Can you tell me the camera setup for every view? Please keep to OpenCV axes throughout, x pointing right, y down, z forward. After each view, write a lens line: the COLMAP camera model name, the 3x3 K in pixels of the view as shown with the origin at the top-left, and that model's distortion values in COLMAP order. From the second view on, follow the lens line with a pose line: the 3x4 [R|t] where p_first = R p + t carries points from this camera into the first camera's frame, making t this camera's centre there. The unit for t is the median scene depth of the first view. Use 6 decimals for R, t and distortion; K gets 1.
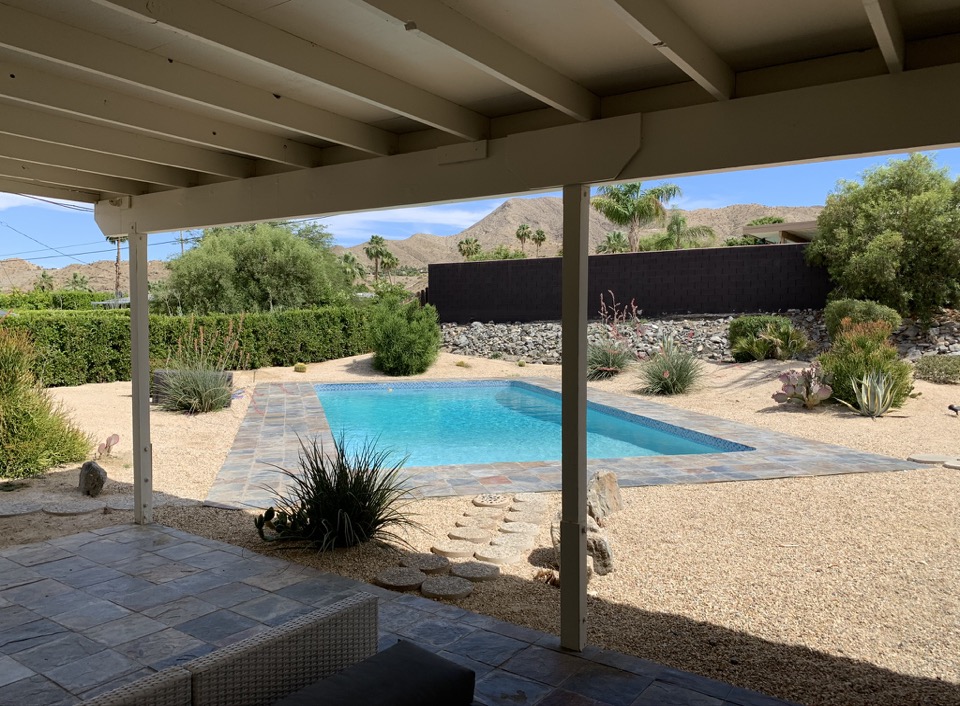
lens RADIAL K [[736.1, 0, 476.2], [0, 736.1, 349.1], [0, 0, 1]] dist [0.045934, -0.050681]
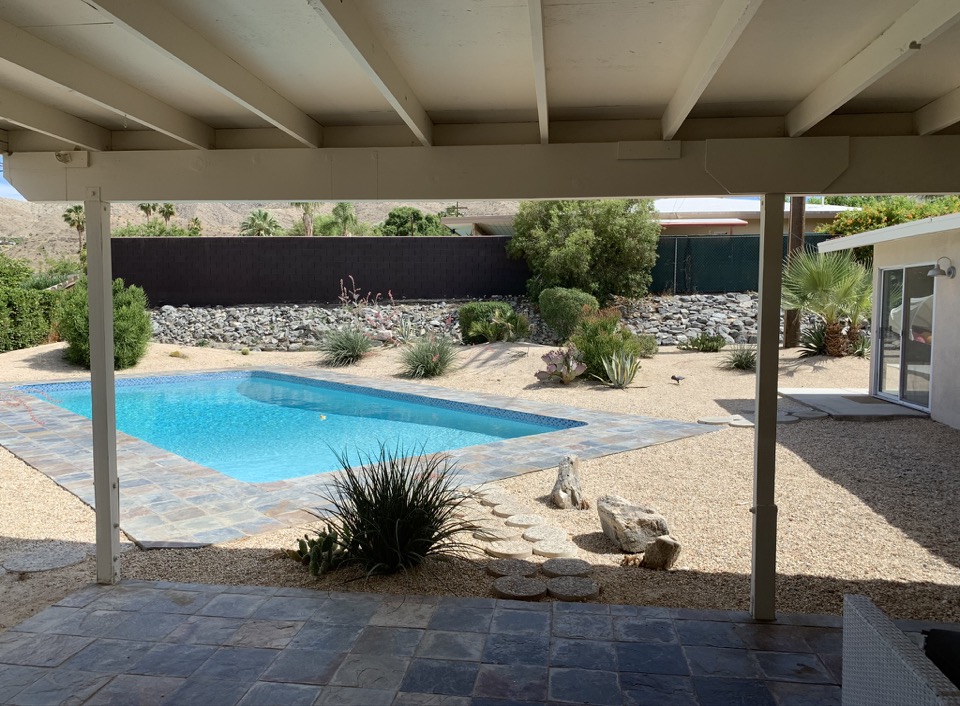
lens RADIAL K [[736.1, 0, 476.2], [0, 736.1, 349.1], [0, 0, 1]] dist [0.045934, -0.050681]
pose [[0.880438, -0.029826, 0.473223, -0.172146], [0.018007, 0.999403, 0.029489, -0.007749], [-0.473820, -0.017442, 0.880449, 0.055889]]
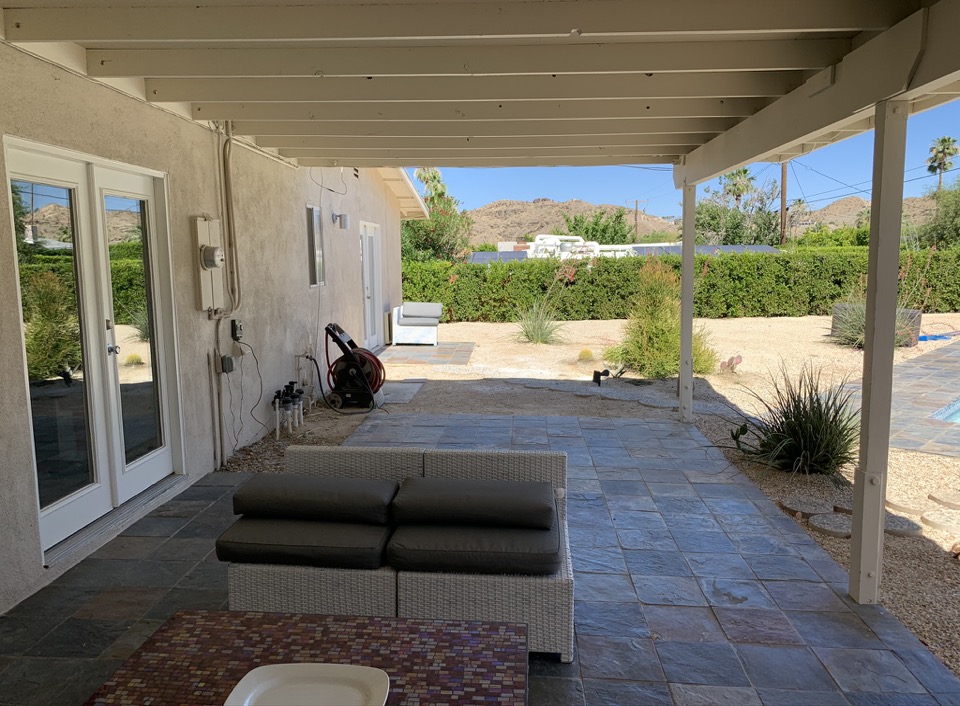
lens RADIAL K [[736.1, 0, 476.2], [0, 736.1, 349.1], [0, 0, 1]] dist [0.045934, -0.050681]
pose [[0.527188, 0.093838, -0.844552, 0.147970], [-0.021087, 0.995022, 0.097394, -0.000025], [0.849487, -0.033536, 0.526543, 0.020046]]
